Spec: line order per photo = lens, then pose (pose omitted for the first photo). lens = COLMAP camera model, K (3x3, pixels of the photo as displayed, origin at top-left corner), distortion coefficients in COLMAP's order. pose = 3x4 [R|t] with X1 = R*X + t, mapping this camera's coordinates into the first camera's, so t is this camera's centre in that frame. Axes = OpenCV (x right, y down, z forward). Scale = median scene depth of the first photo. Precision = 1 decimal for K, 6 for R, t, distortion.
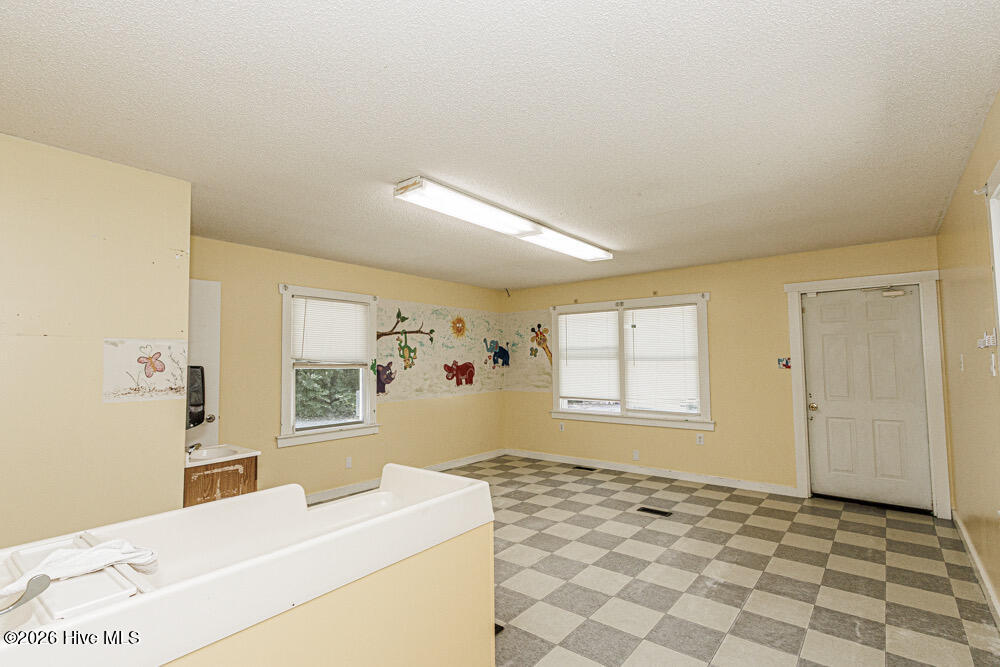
lens RADIAL K [[493.6, 0, 500.0], [0, 493.6, 333.5], [0, 0, 1]] dist [-0.003373, -0.000926]
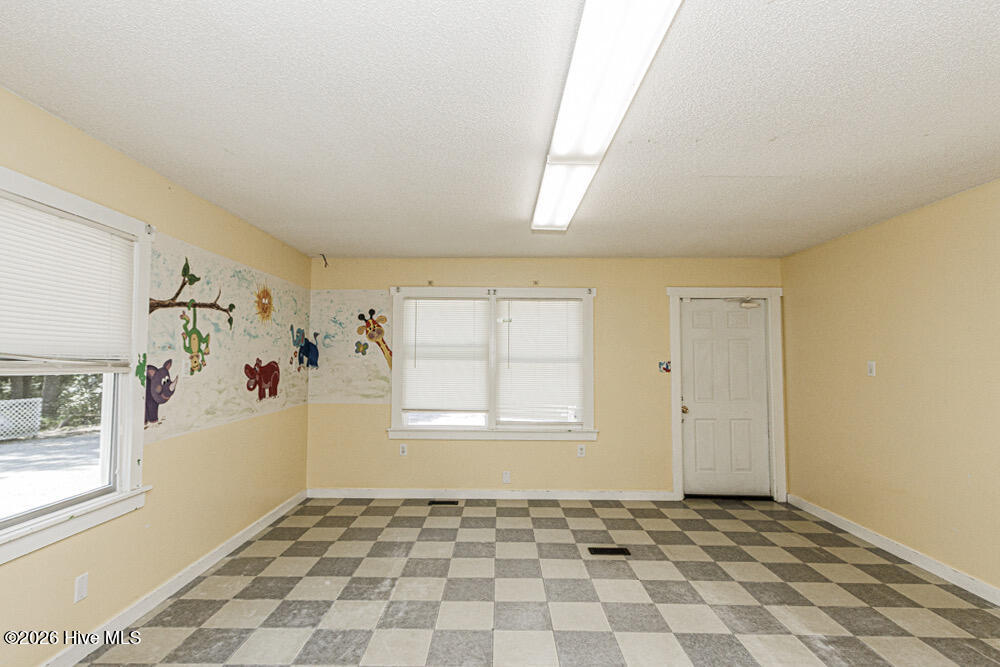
lens RADIAL K [[493.6, 0, 500.0], [0, 493.6, 333.5], [0, 0, 1]] dist [-0.003373, -0.000926]
pose [[0.780234, 0.046875, 0.623728, -0.268039], [-0.047933, 0.998736, -0.015099, 0.021374], [-0.623648, -0.018116, 0.781495, 0.381212]]
